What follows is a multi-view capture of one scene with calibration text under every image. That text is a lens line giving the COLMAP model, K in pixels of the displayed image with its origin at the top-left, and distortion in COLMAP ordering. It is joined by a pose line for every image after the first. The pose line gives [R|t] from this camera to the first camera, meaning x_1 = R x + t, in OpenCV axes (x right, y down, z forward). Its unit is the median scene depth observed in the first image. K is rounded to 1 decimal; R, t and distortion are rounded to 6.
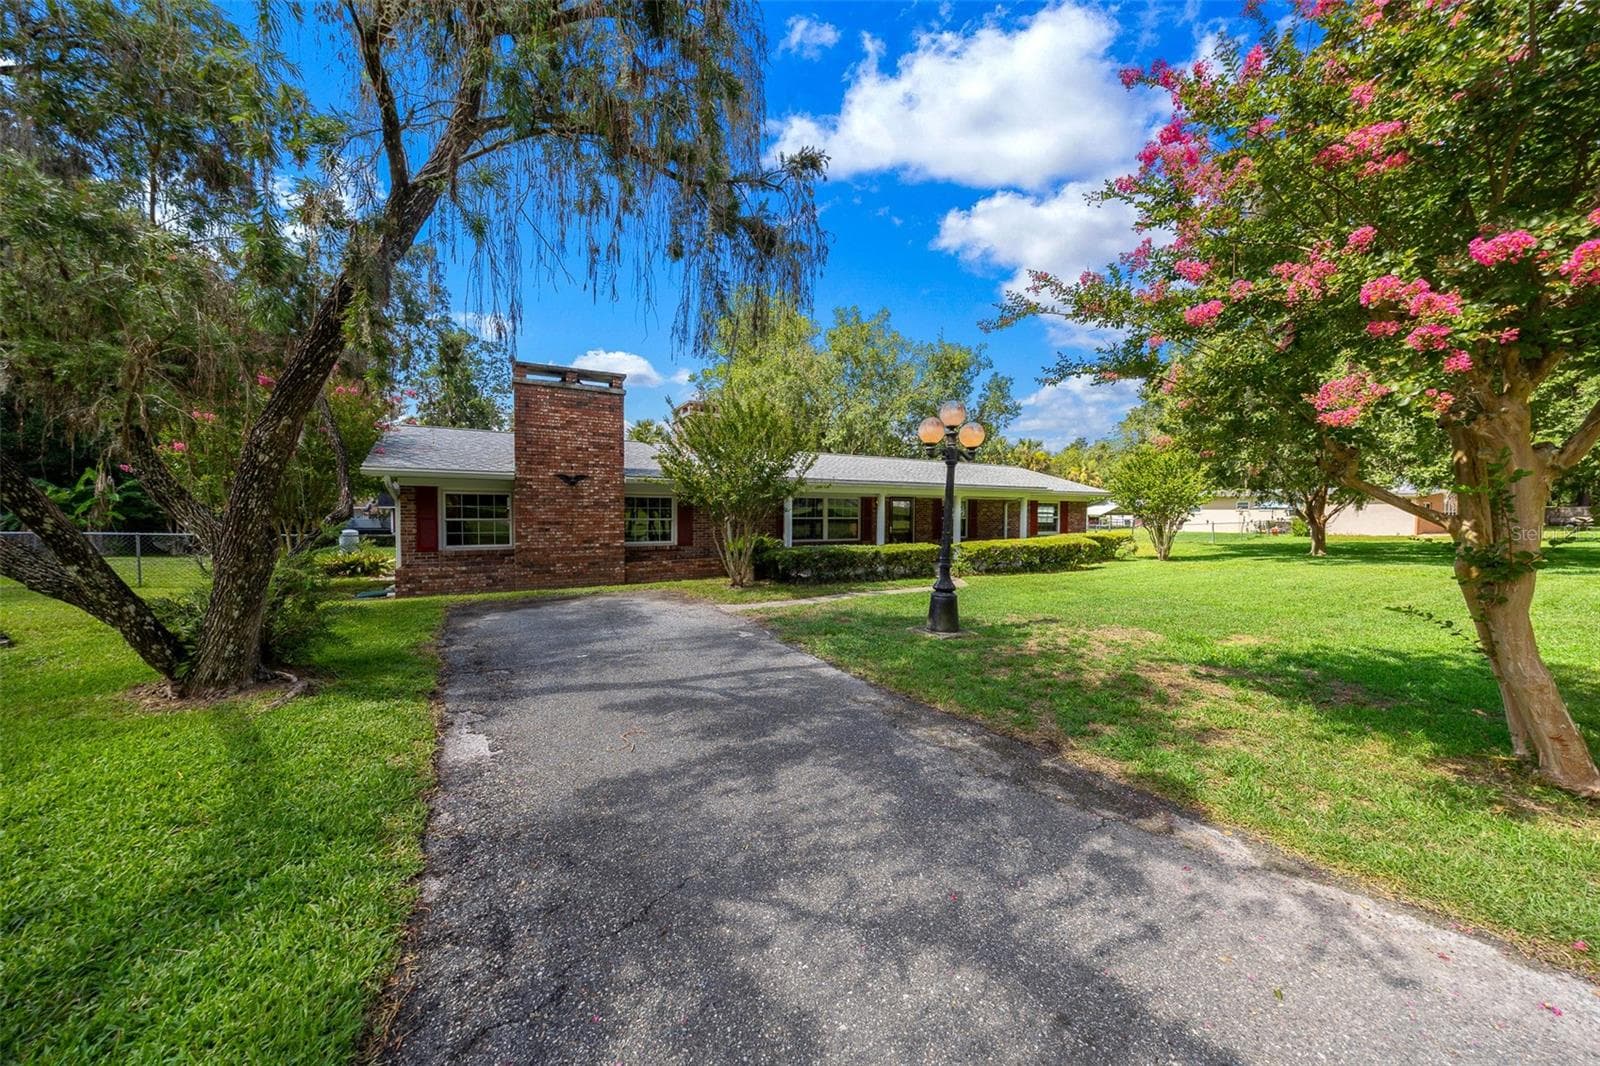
lens RADIAL K [[783.9, 0, 800.0], [0, 783.9, 533.0], [0, 0, 1]] dist [0.003074, 0.000391]
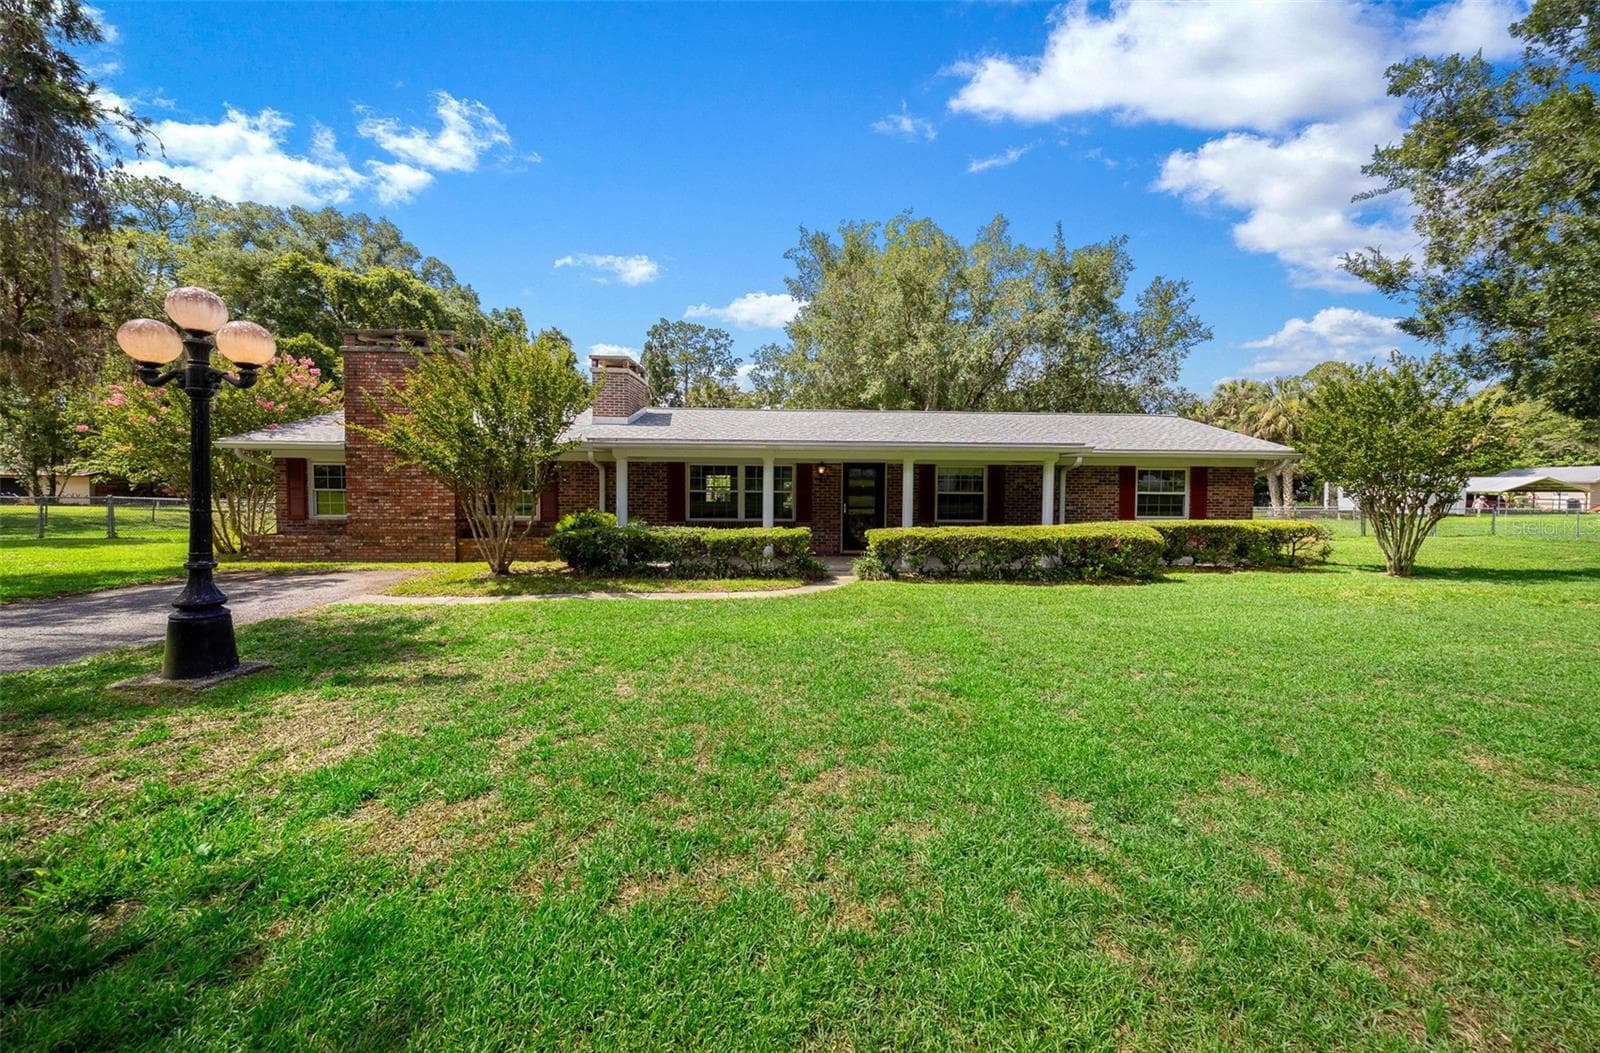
lens RADIAL K [[713.3, 0, 800.0], [0, 713.3, 526.5], [0, 0, 1]] dist [-0.001281, -0.000050]
pose [[0.835291, 0.034980, -0.548694, 0.483261], [-0.018282, 0.999189, 0.035869, -0.010865], [0.549504, -0.019929, 0.835253, 0.448972]]
